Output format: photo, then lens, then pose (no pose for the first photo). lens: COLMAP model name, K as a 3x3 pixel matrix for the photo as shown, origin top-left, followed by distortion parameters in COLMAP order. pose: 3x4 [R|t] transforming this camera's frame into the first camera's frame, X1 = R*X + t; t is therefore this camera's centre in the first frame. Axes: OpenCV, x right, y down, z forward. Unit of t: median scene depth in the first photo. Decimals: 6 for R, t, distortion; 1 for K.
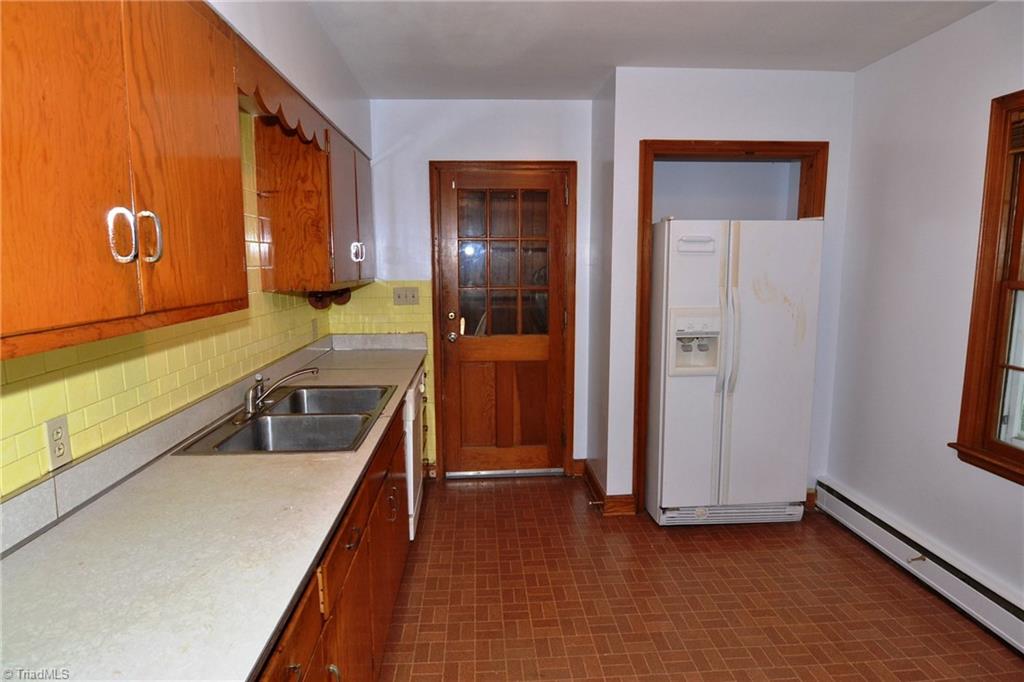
lens RADIAL K [[558.1, 0, 508.2], [0, 558.1, 338.5], [0, 0, 1]] dist [-0.016143, -0.002721]
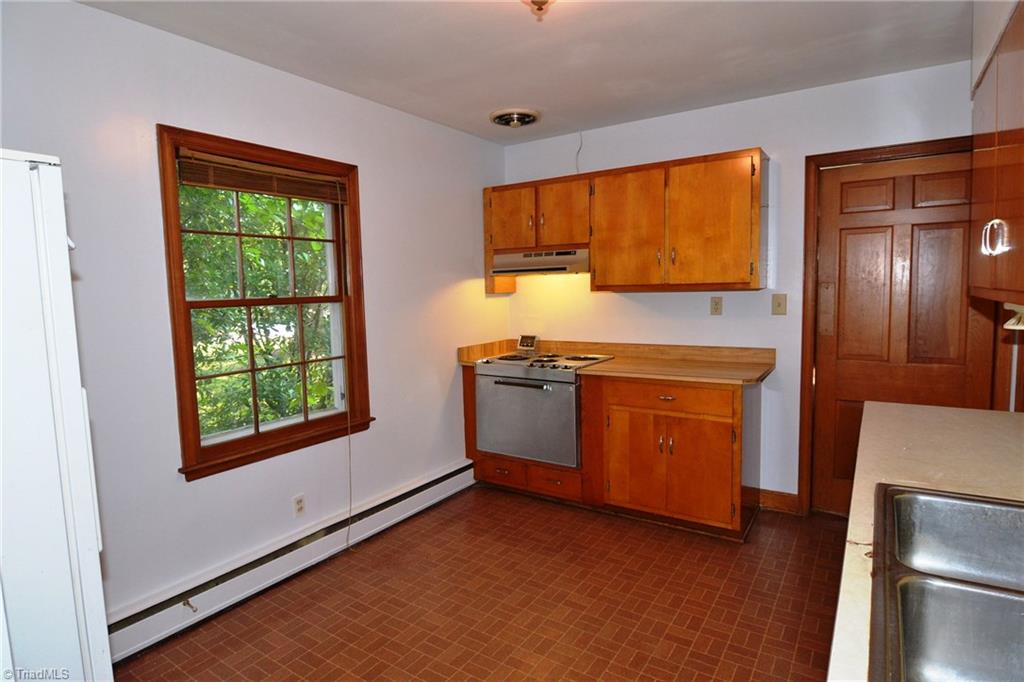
lens RADIAL K [[558.1, 0, 507.3], [0, 558.1, 340.0], [0, 0, 1]] dist [-0.016143, -0.002721]
pose [[-0.798143, -0.027619, 0.601835, -0.220879], [0.106833, 0.976629, 0.186499, -0.145473], [-0.592921, 0.213148, -0.776539, 1.301591]]
